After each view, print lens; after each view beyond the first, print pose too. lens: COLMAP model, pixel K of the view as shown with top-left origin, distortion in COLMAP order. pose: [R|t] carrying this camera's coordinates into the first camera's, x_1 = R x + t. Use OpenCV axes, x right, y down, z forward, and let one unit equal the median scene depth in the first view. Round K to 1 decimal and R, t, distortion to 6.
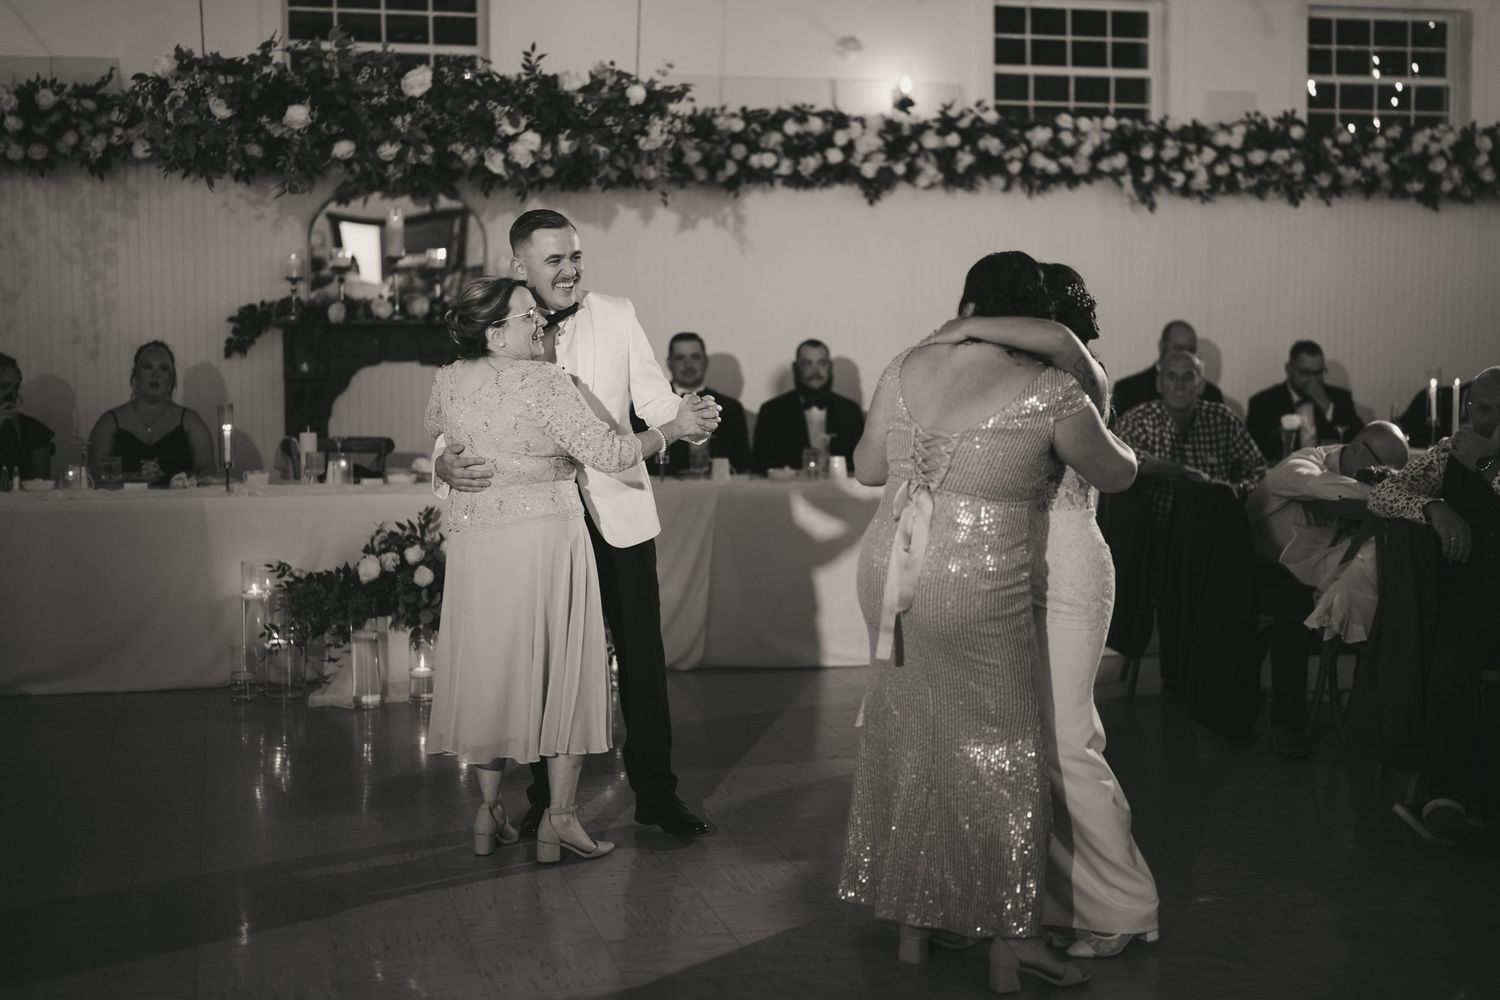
lens RADIAL K [[2104.0, 0, 749.2], [0, 2104.0, 522.5], [0, 0, 1]] dist [-0.008292, 0.045811]
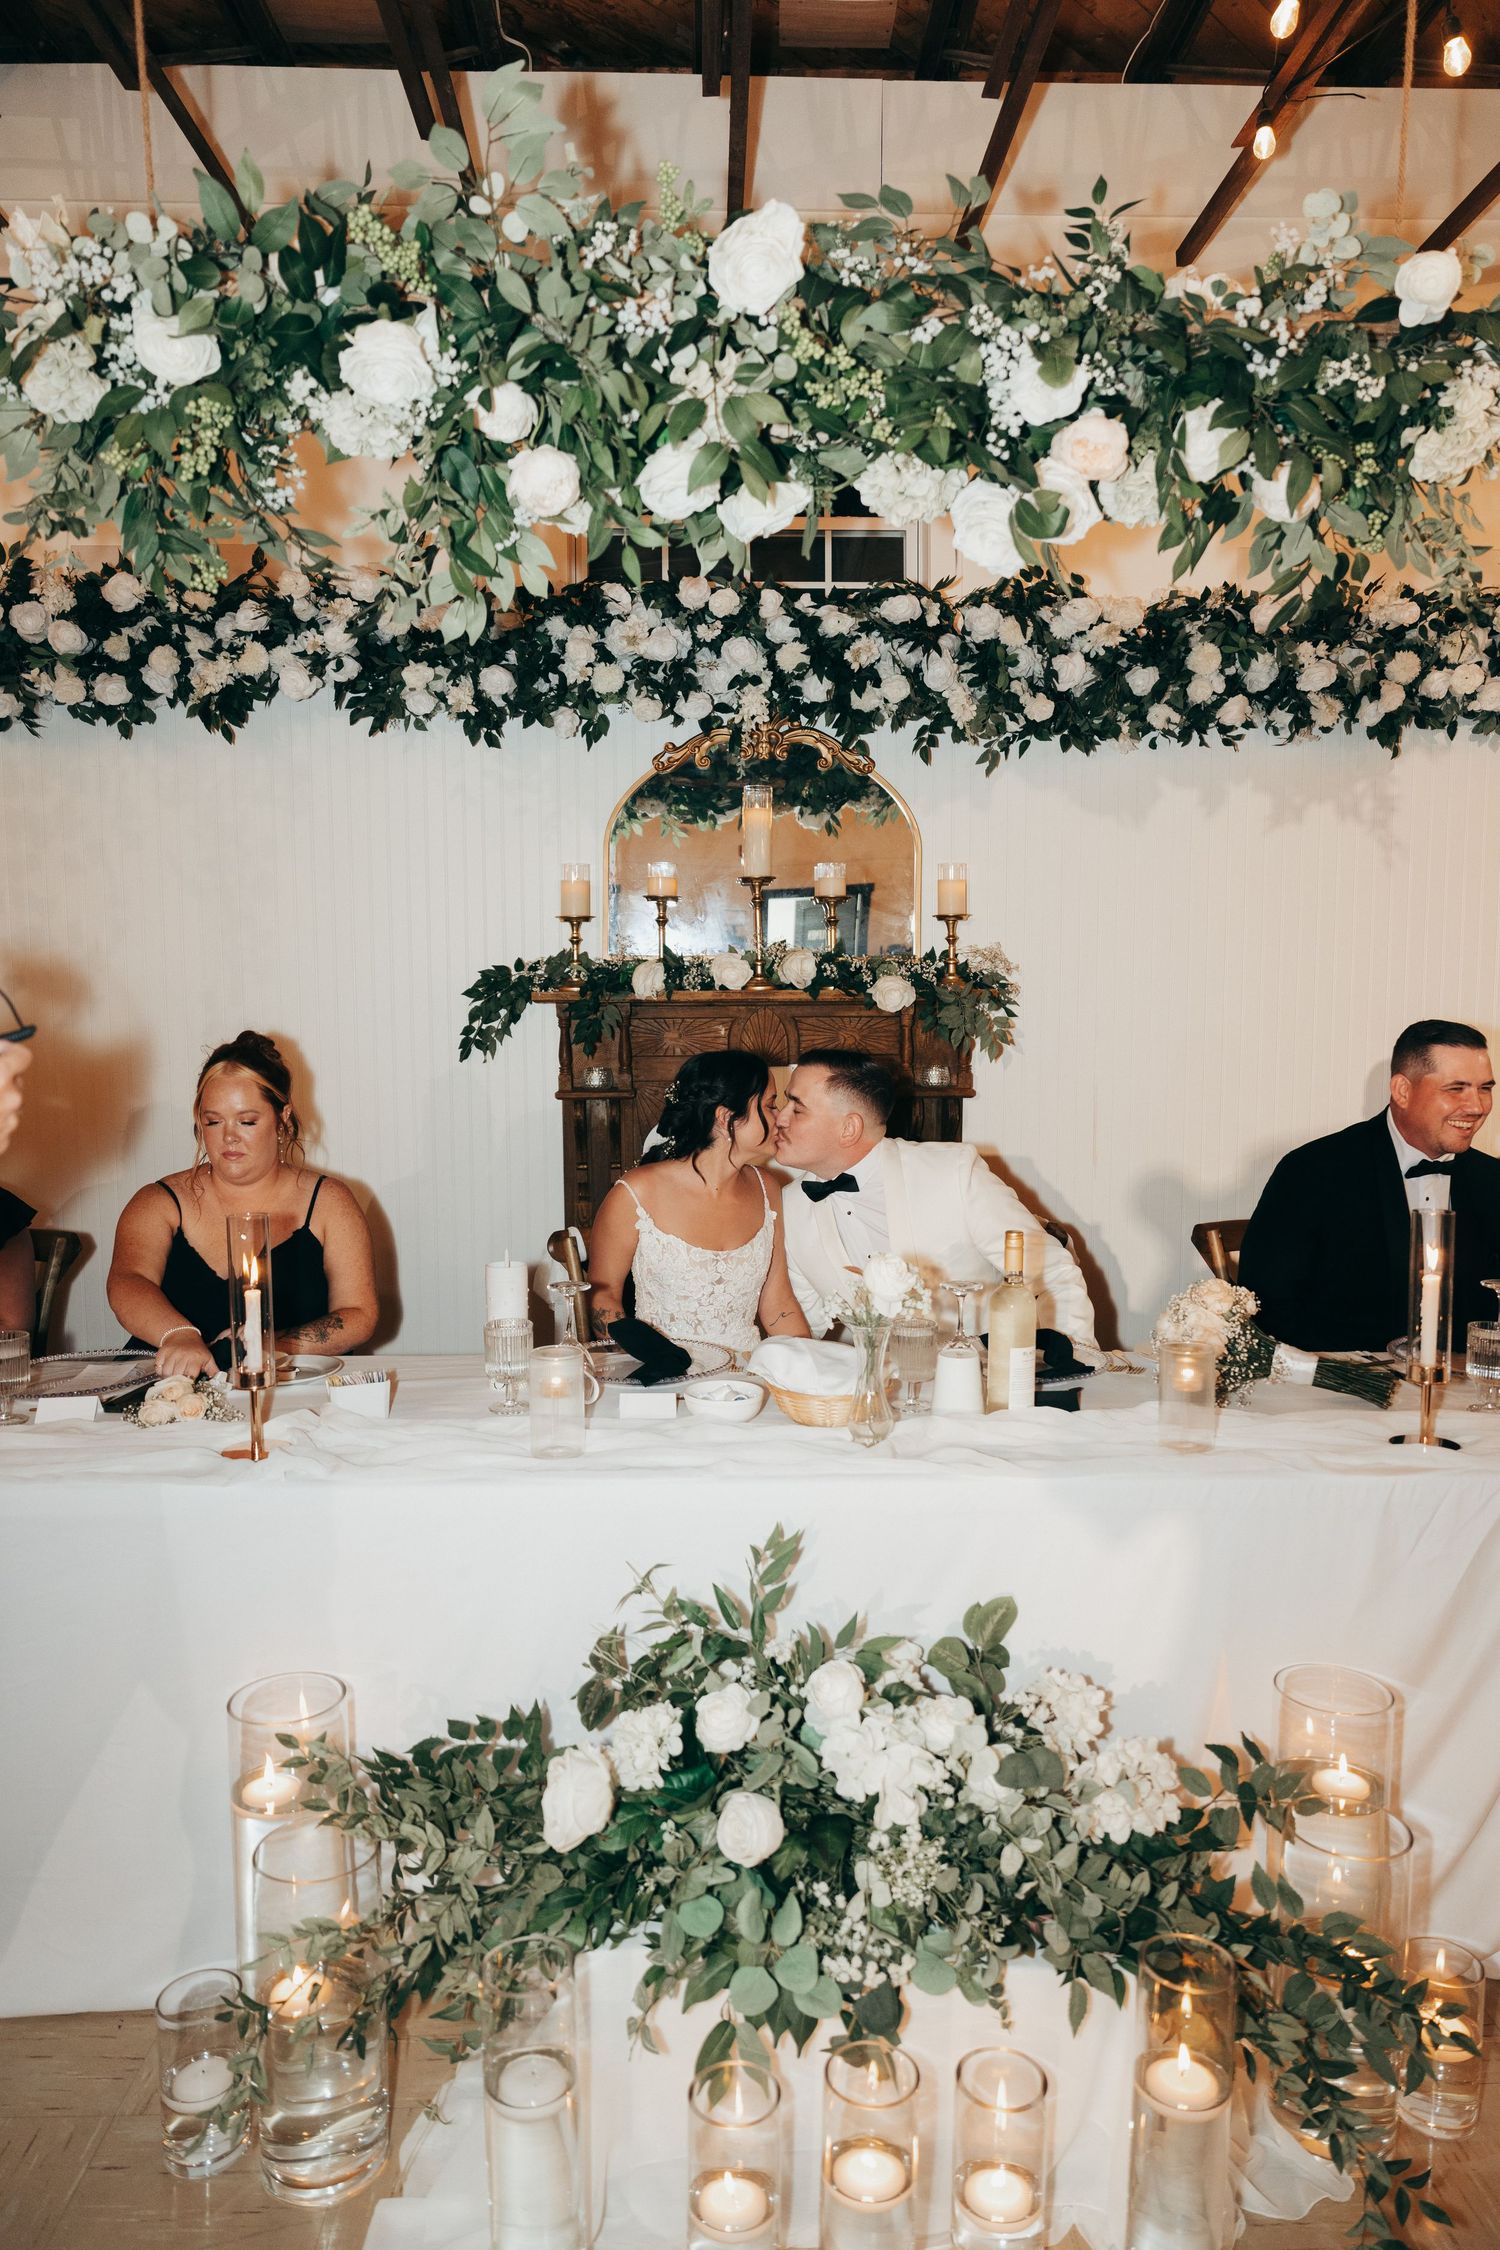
lens RADIAL K [[1553.7, 0, 748.8], [0, 1553.7, 1134.0], [0, 0, 1]] dist [0.000430, 0.002057]
pose [[0.977831, 0.012067, -0.209045, -0.082383], [-0.013678, 0.999887, -0.006264, -0.055278], [0.208946, 0.008985, 0.977886, 0.588791]]
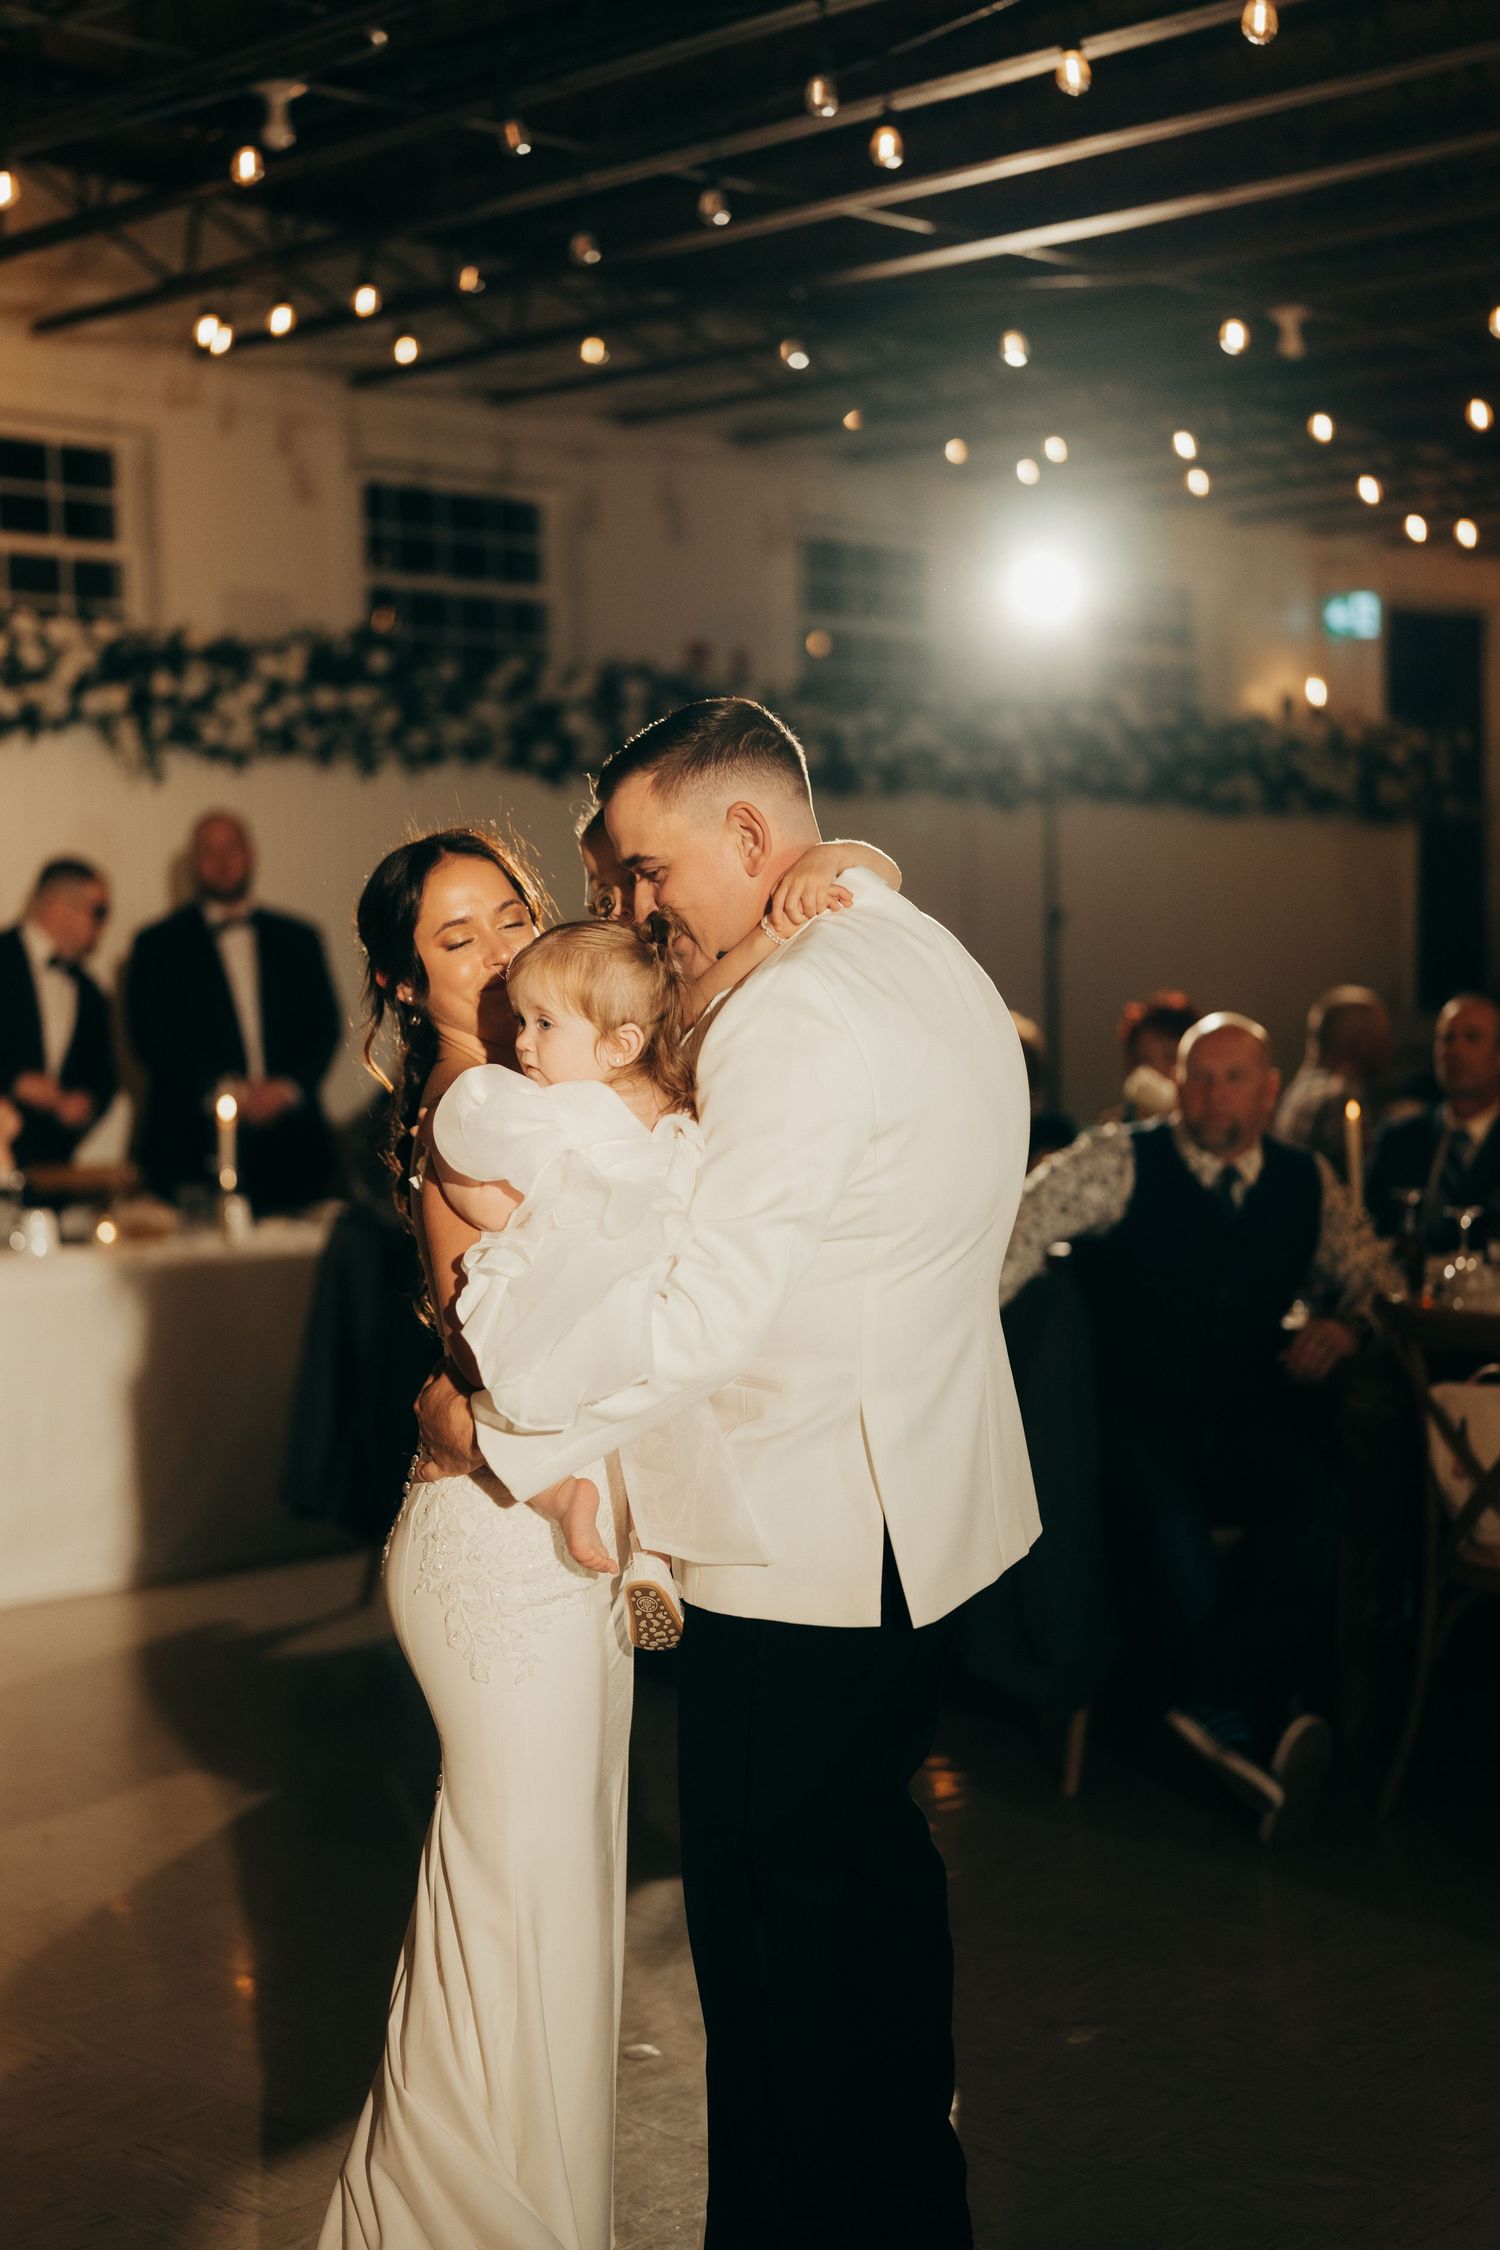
lens RADIAL K [[3127.7, 0, 728.4], [0, 3127.7, 1204.1], [0, 0, 1]] dist [0.008672, 0.014815]
pose [[0.866129, -0.049347, 0.497378, -0.121125], [0.060733, 0.998131, -0.006731, -0.016087], [-0.496117, 0.036037, 0.867508, 0.175874]]
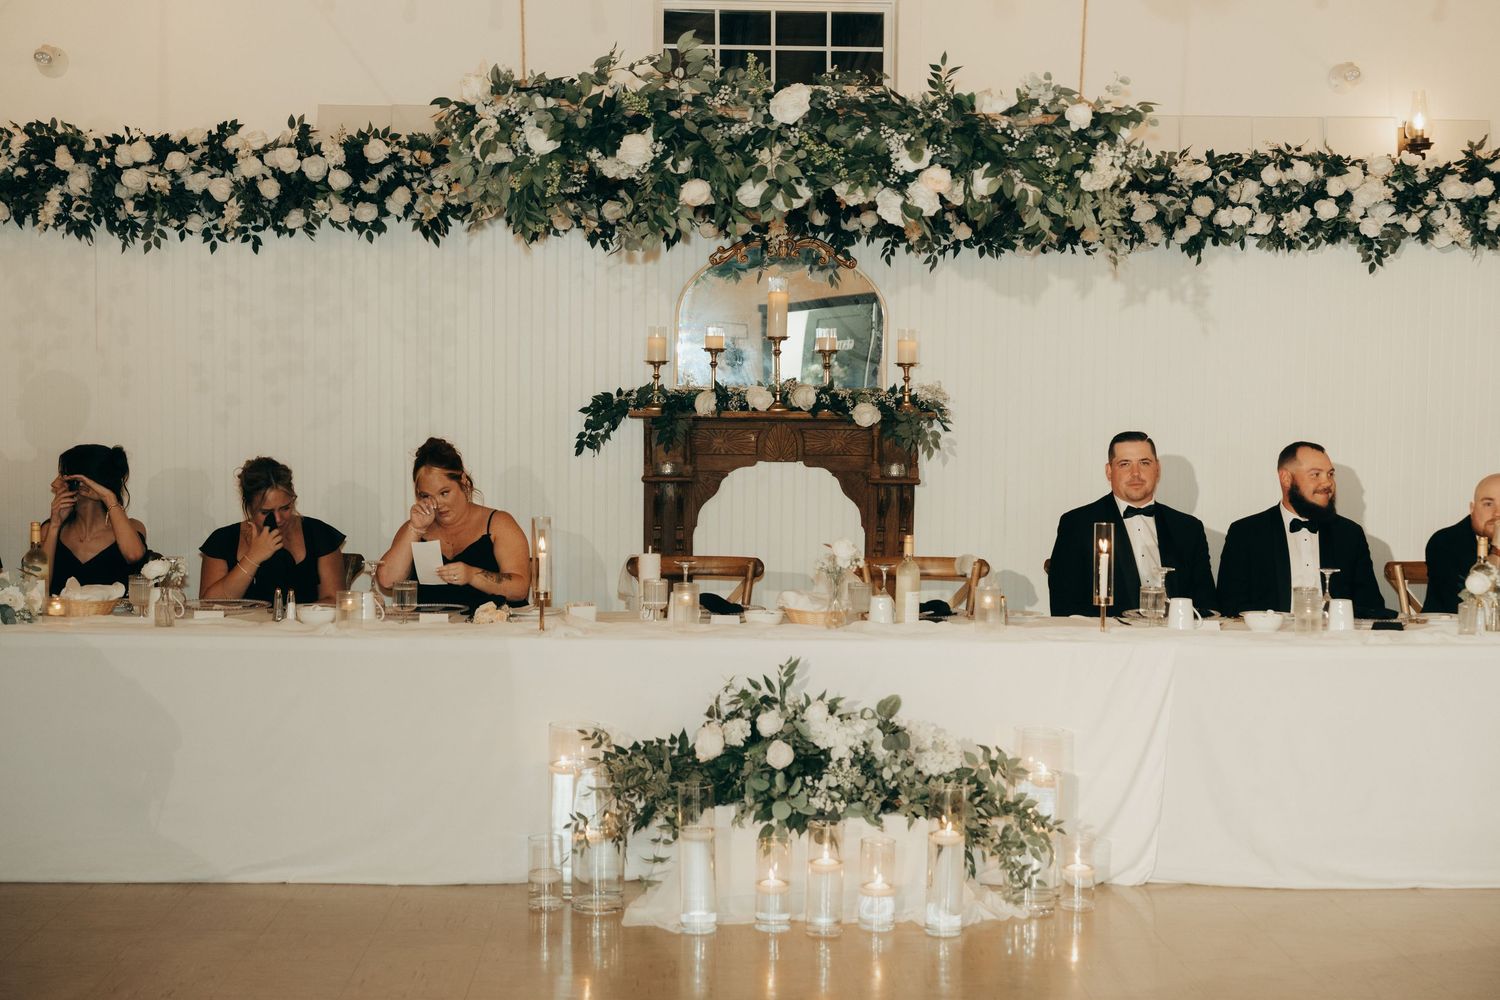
lens RADIAL K [[2004.6, 0, 754.7], [0, 2004.6, 502.6], [0, 0, 1]] dist [0.036961, -0.006376]
pose [[0.979281, 0.016708, -0.201815, -0.015818], [-0.026830, 0.998510, -0.047521, -0.022522], [0.200721, 0.051951, 0.978270, 0.222769]]
